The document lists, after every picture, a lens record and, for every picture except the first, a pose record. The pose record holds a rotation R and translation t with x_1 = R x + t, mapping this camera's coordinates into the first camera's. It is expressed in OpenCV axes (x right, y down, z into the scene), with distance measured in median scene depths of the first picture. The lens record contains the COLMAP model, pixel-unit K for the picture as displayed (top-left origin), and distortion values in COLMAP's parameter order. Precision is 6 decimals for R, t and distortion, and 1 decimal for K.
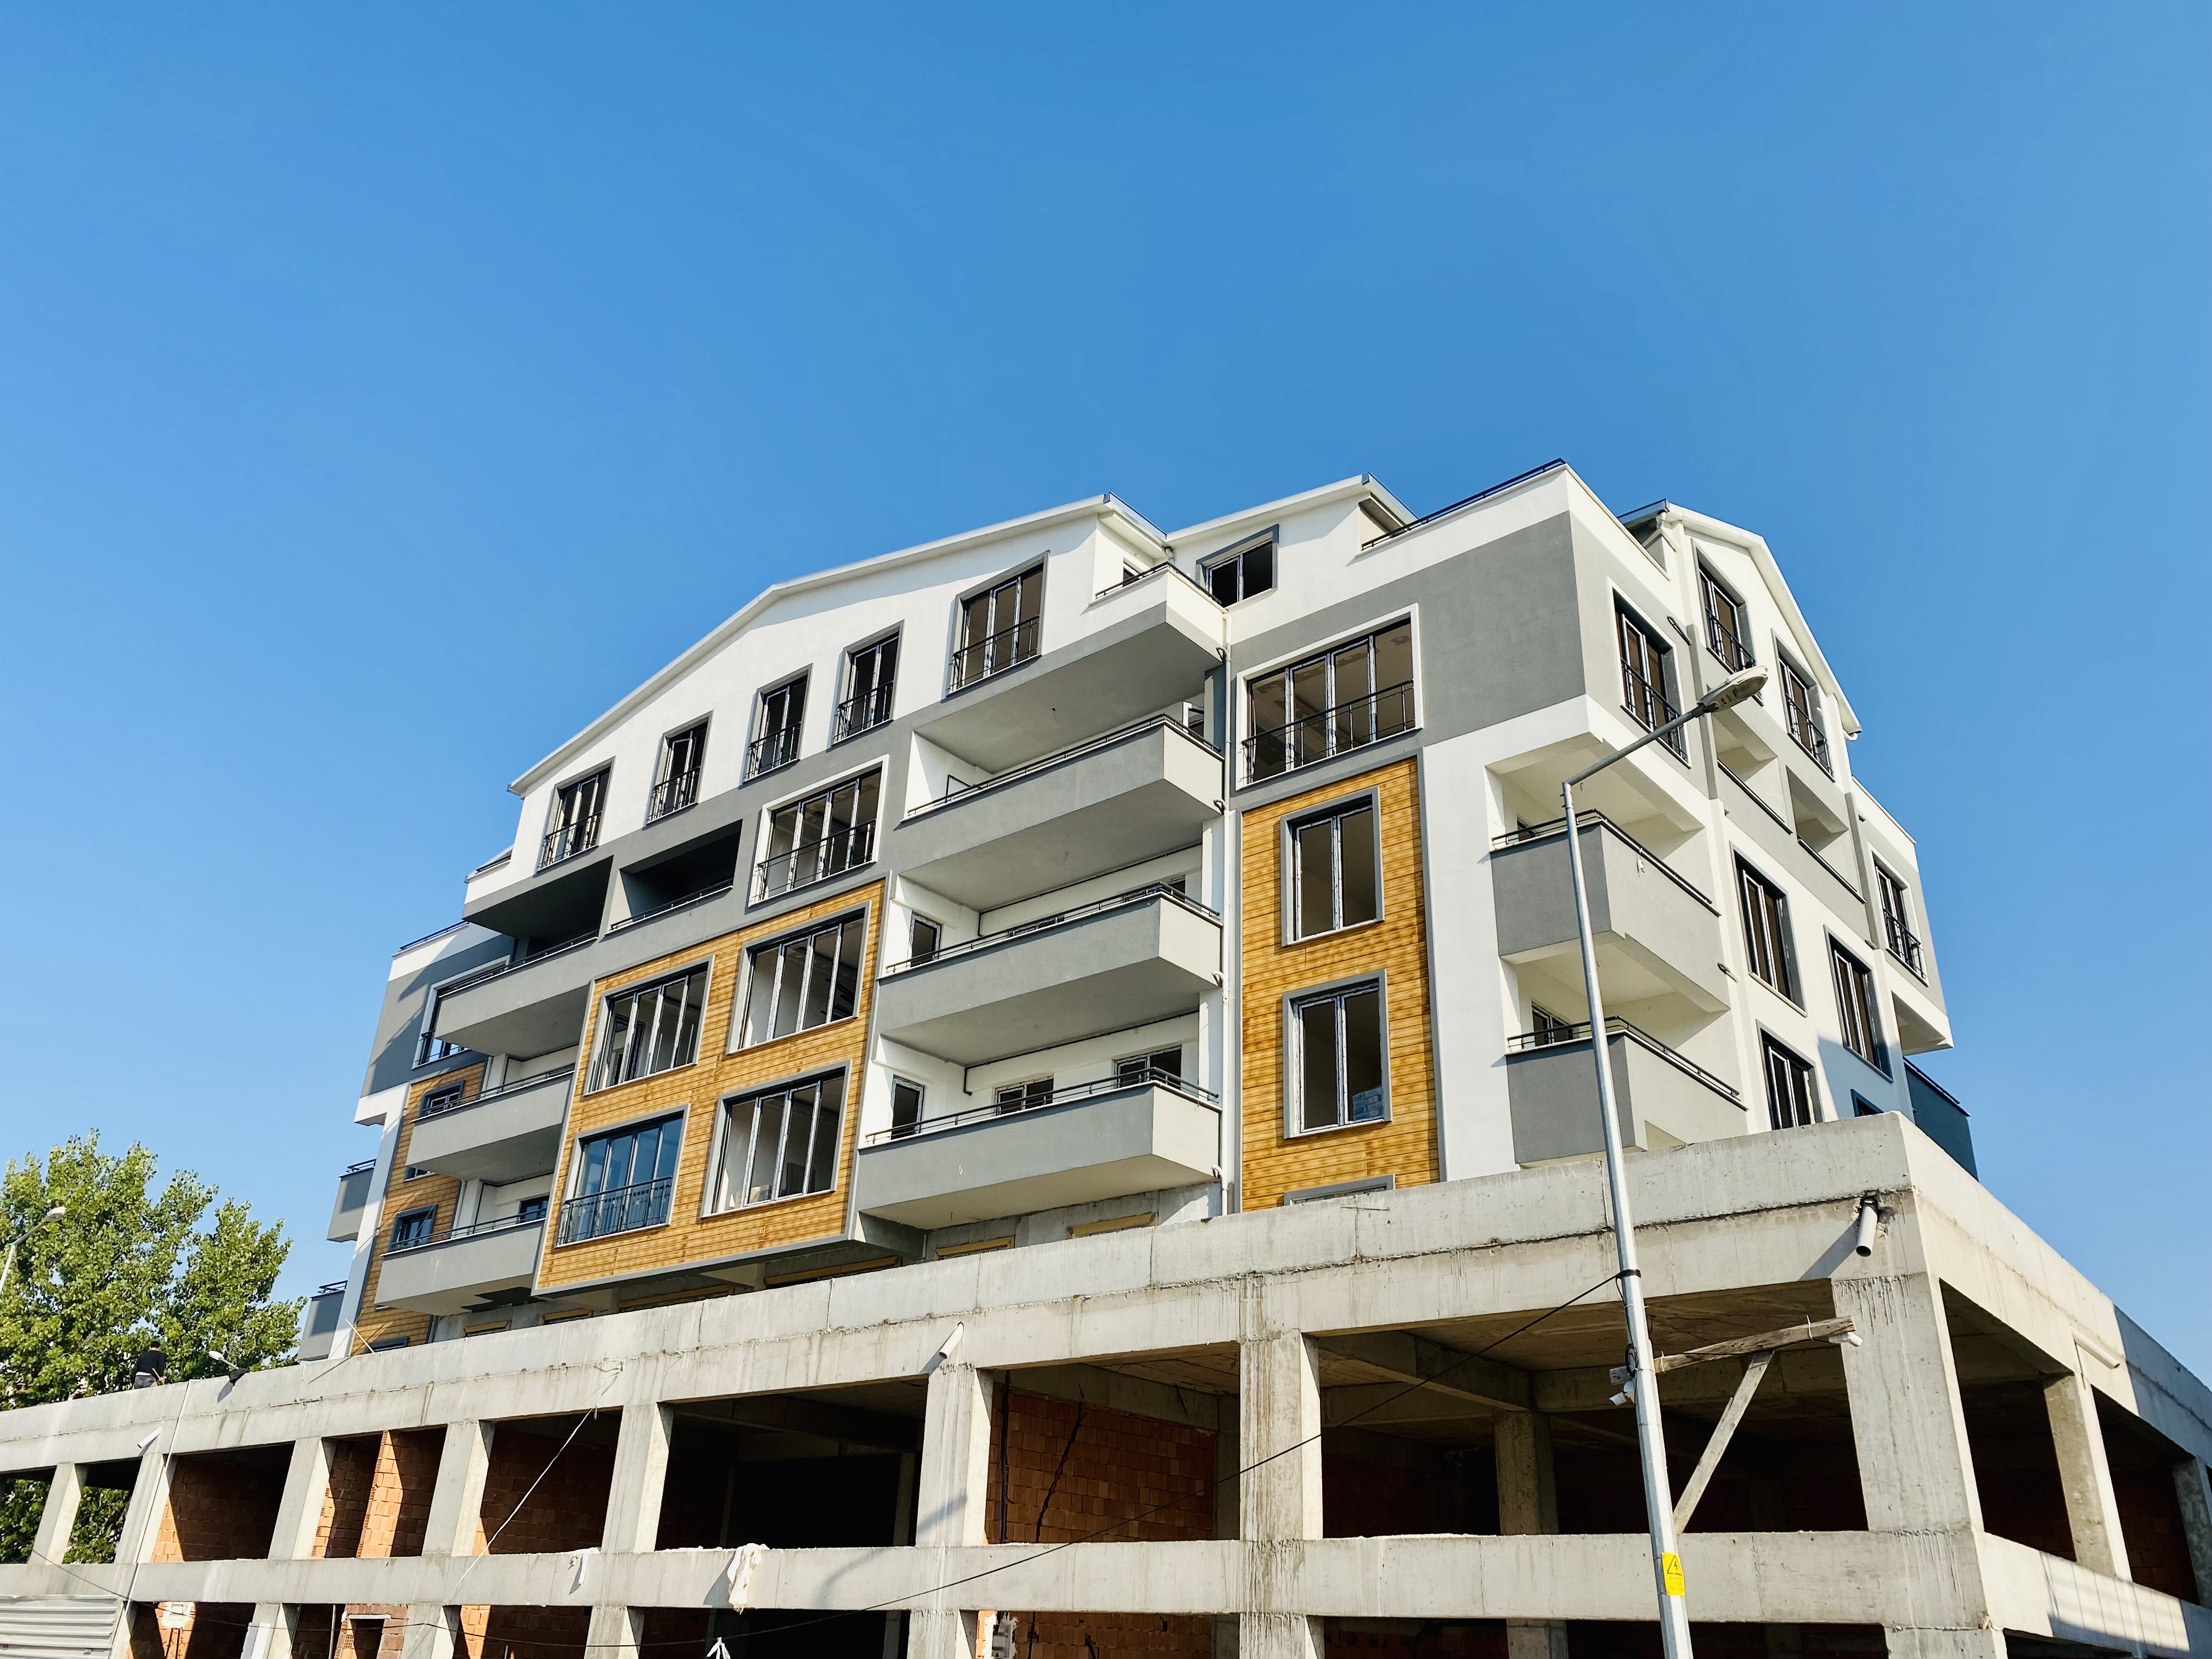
lens RADIAL K [[1740.9, 0, 1071.9], [0, 1740.9, 829.2], [0, 0, 1]] dist [-0.002678, 0.005957]
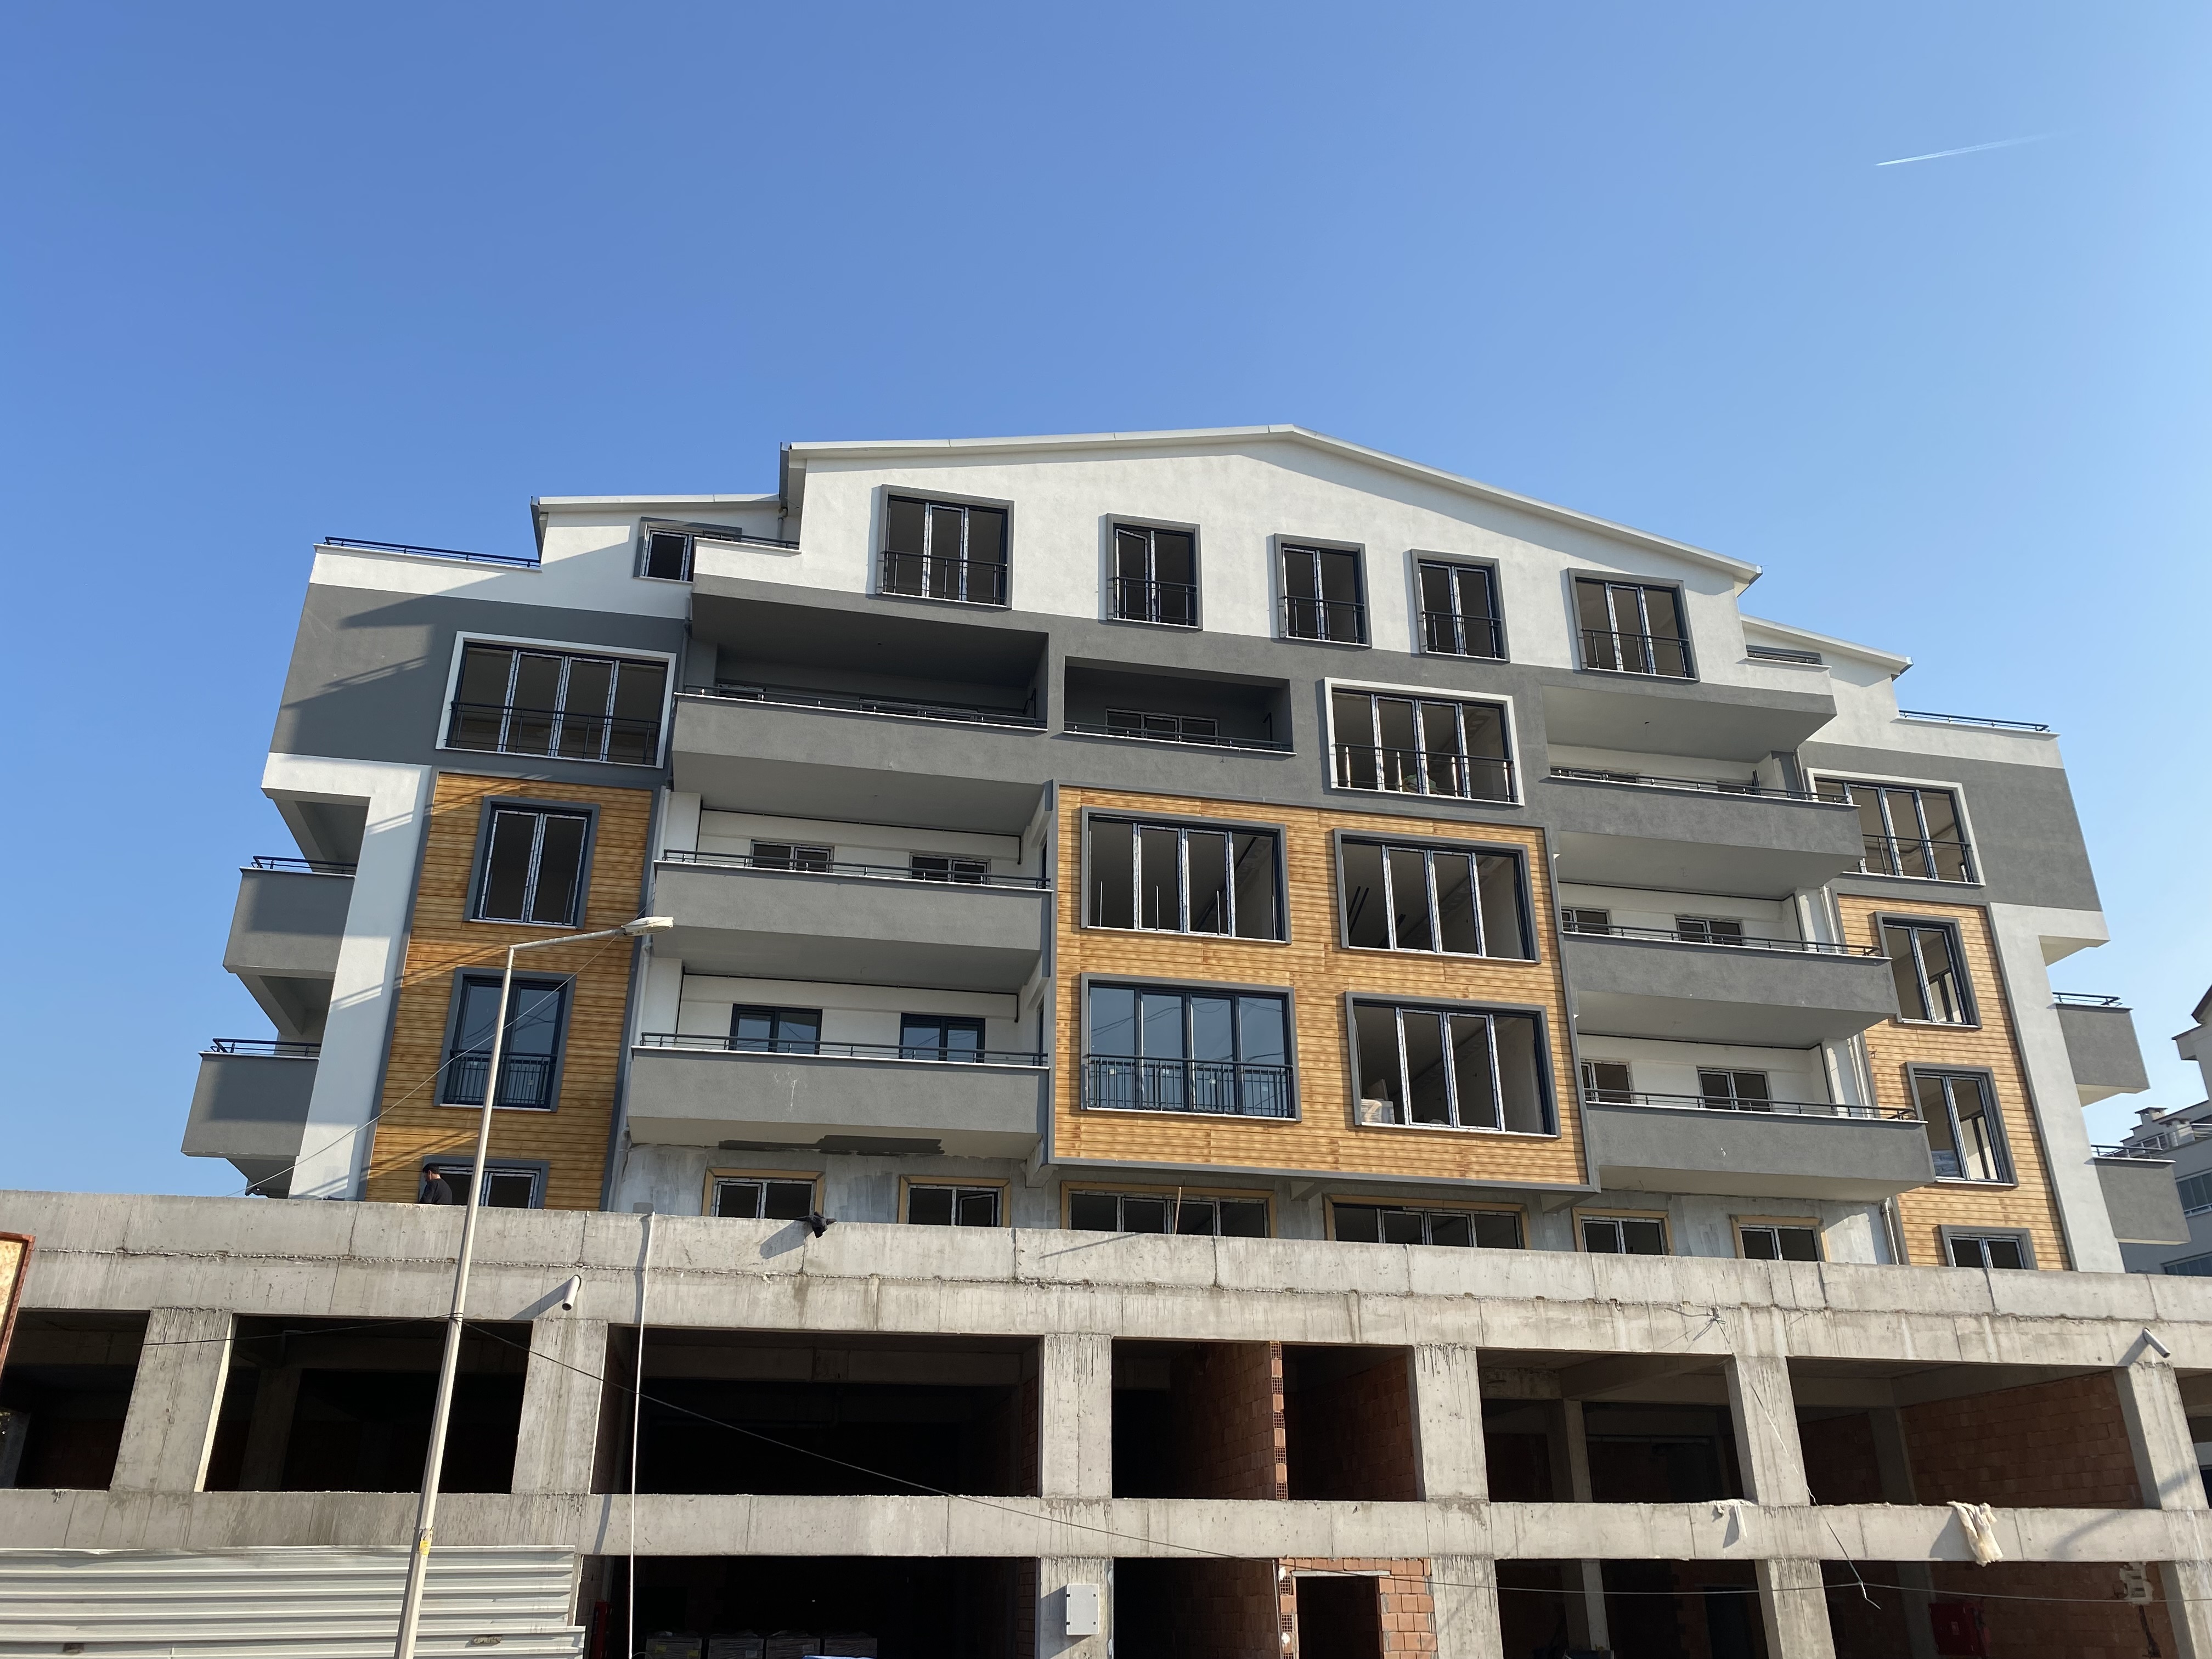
lens RADIAL K [[1740.9, 0, 1071.9], [0, 1740.9, 829.2], [0, 0, 1]] dist [-0.002678, 0.005957]
pose [[0.609677, 0.307919, 0.730397, -0.960627], [-0.318595, 0.938948, -0.129901, 0.235854], [-0.725804, -0.153503, 0.670556, 0.523162]]
